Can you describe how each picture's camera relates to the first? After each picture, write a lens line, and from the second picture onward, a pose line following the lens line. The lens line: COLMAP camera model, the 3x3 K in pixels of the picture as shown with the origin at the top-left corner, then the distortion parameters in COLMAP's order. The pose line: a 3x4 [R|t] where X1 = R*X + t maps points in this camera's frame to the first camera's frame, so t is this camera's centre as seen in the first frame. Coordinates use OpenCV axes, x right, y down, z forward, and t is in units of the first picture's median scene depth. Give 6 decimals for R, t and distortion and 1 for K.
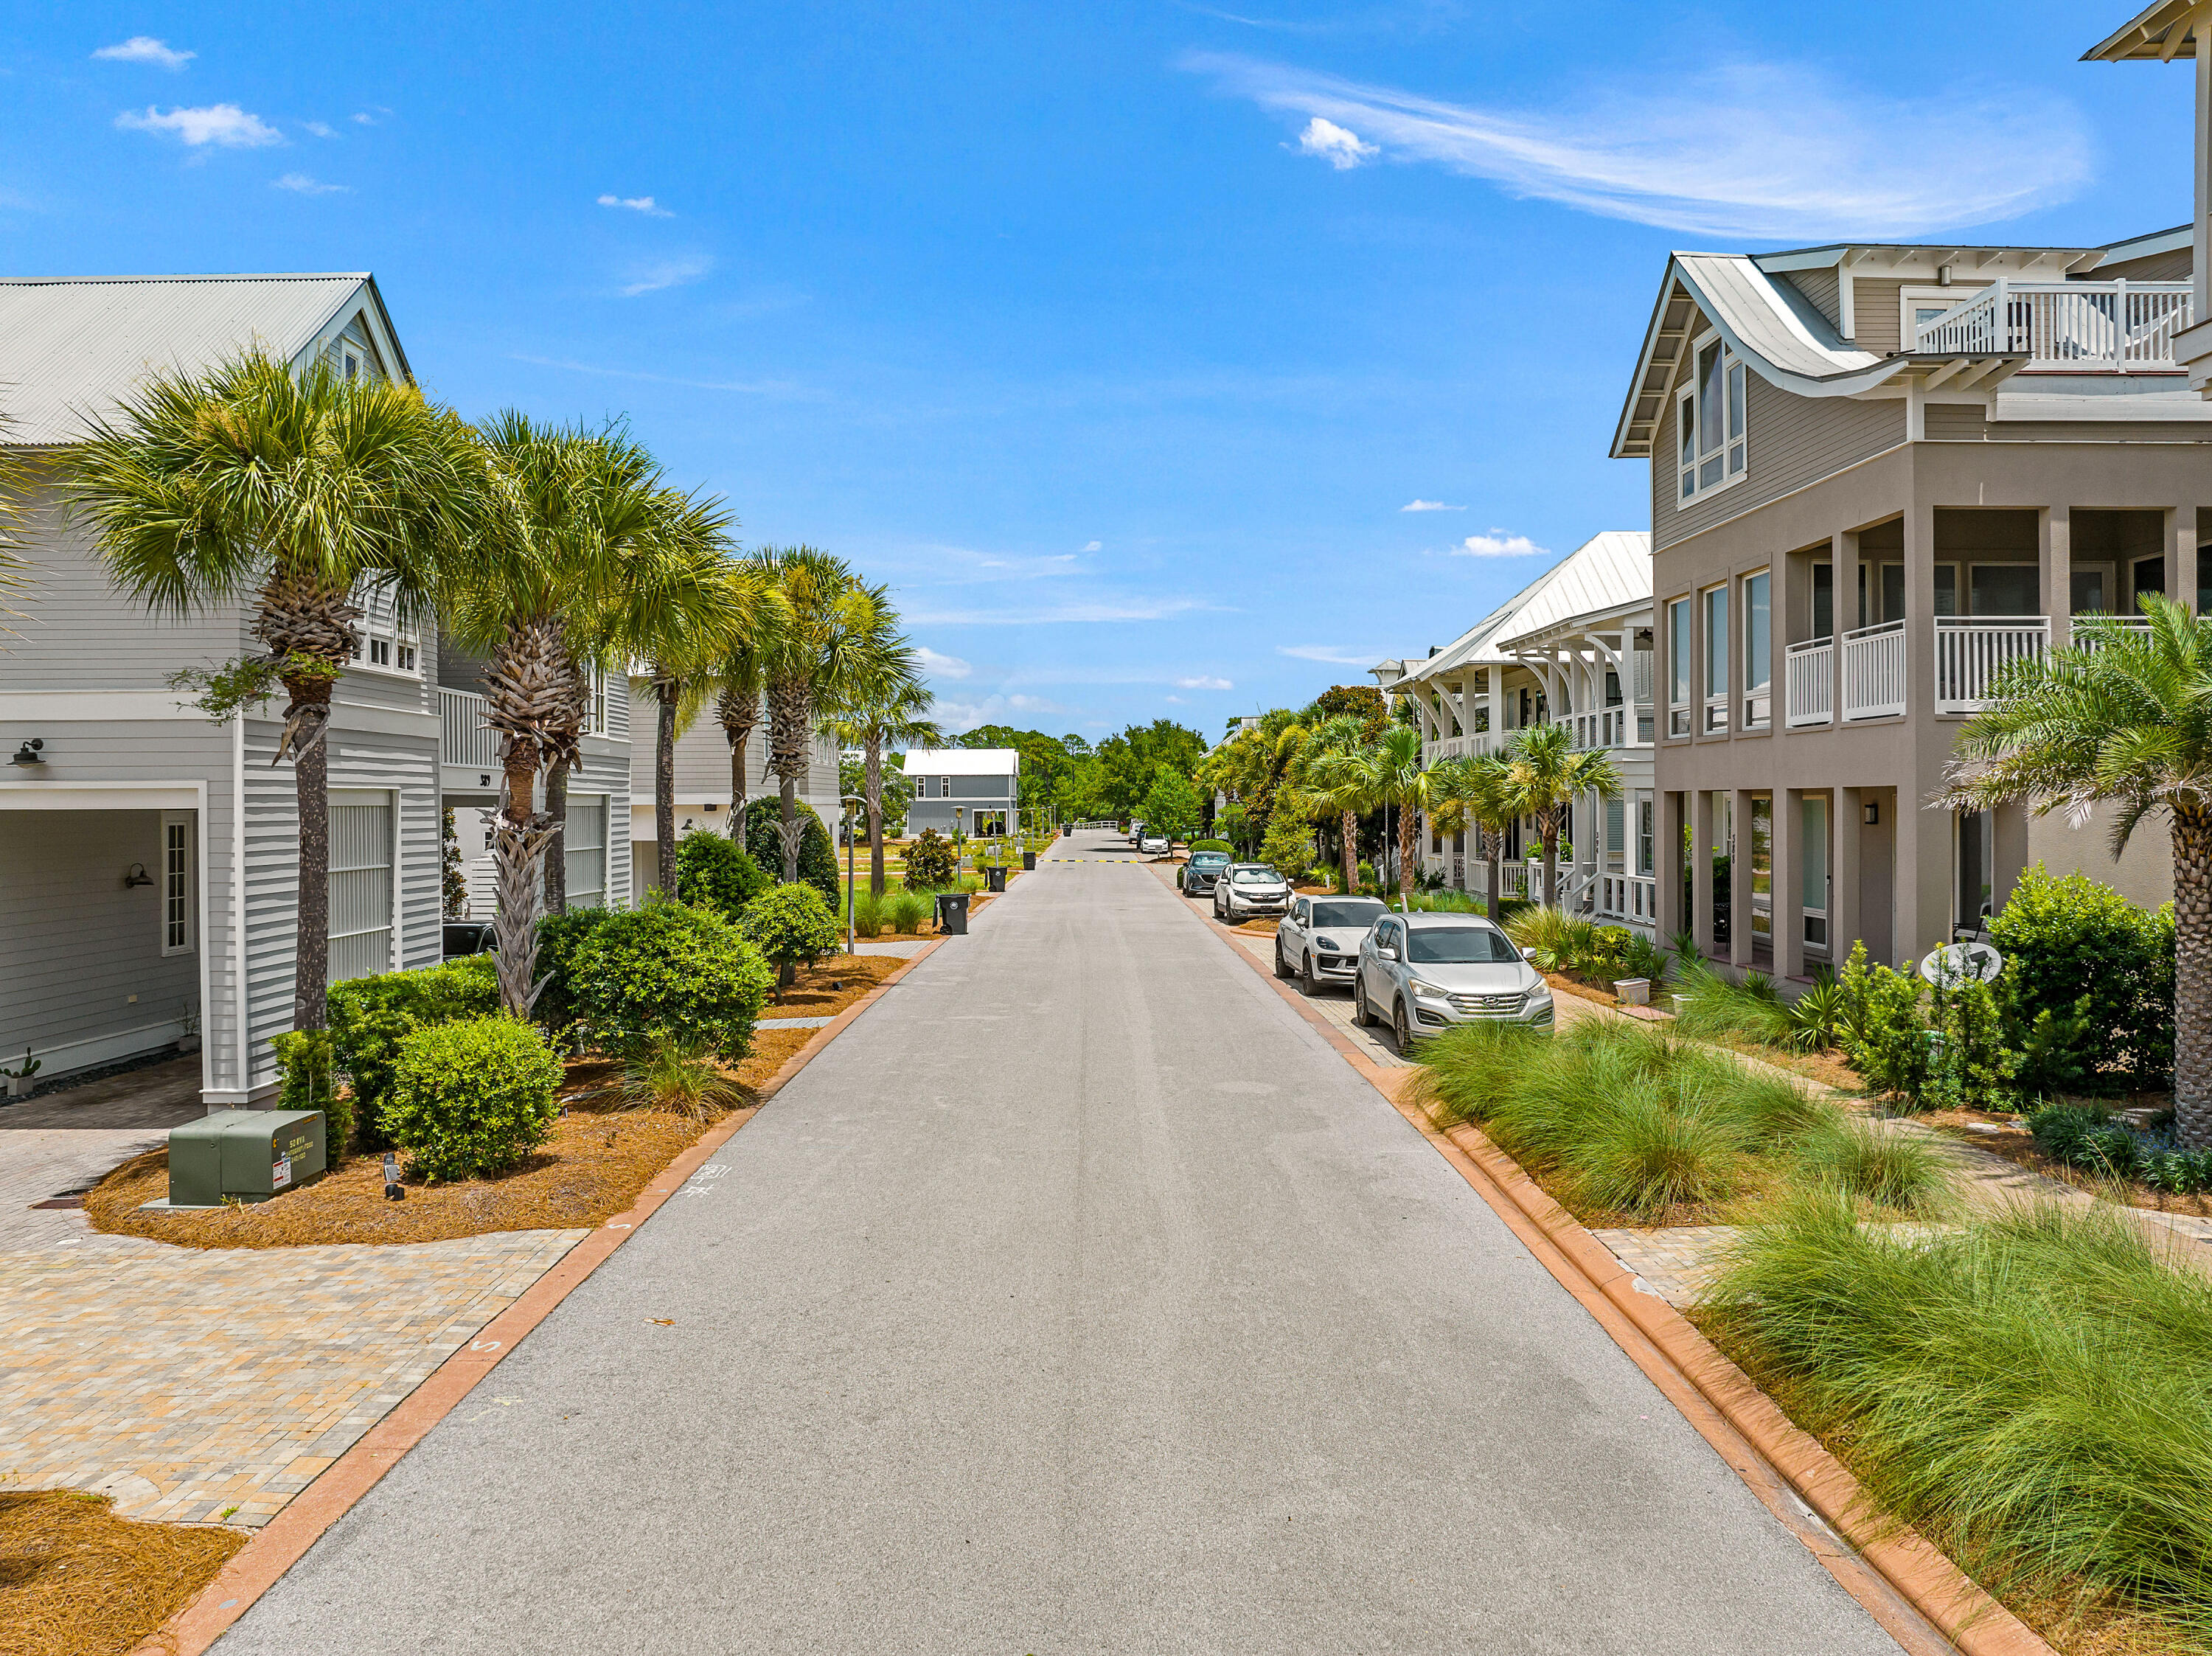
lens RADIAL K [[1546.4, 0, 1114.6], [0, 1546.4, 817.4], [0, 0, 1]] dist [-0.039401, -0.009259]
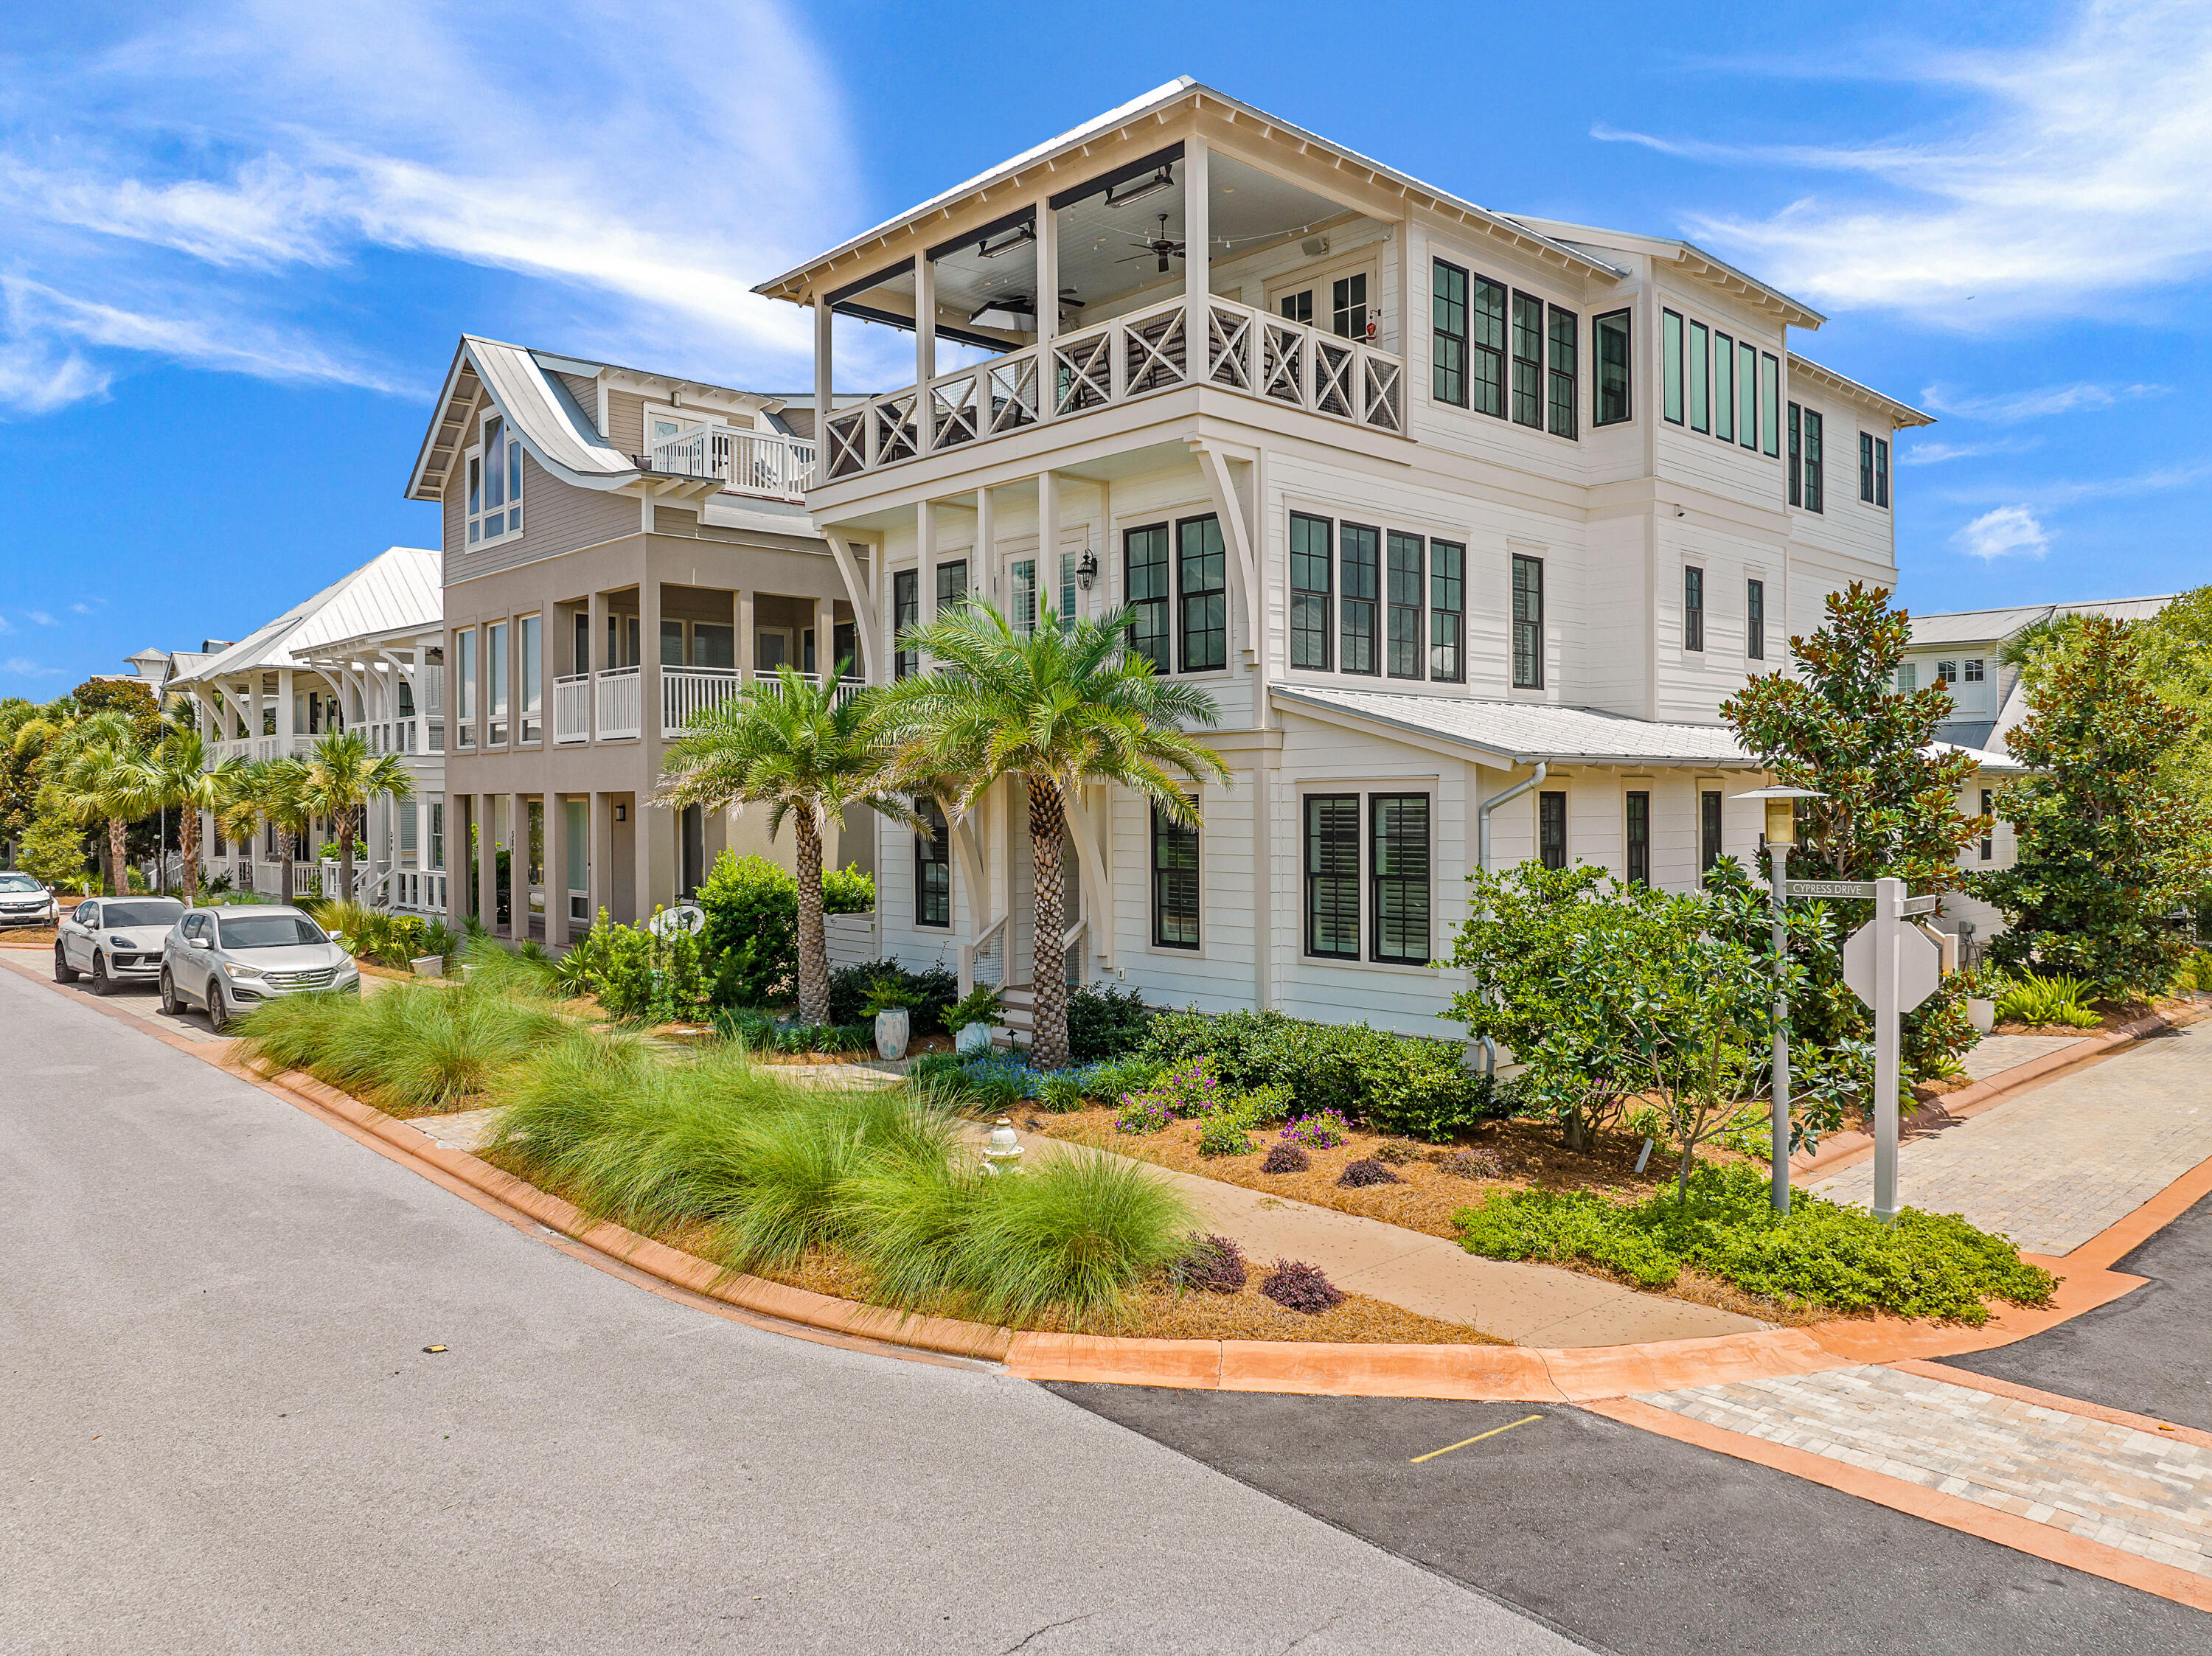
lens RADIAL K [[1546.4, 0, 1114.6], [0, 1546.4, 817.4], [0, 0, 1]] dist [-0.039401, -0.009259]
pose [[0.732130, -0.006809, 0.681131, -0.077729], [0.007416, 0.999970, 0.002025, 0.001882], [-0.681125, 0.003569, 0.732158, -0.219076]]
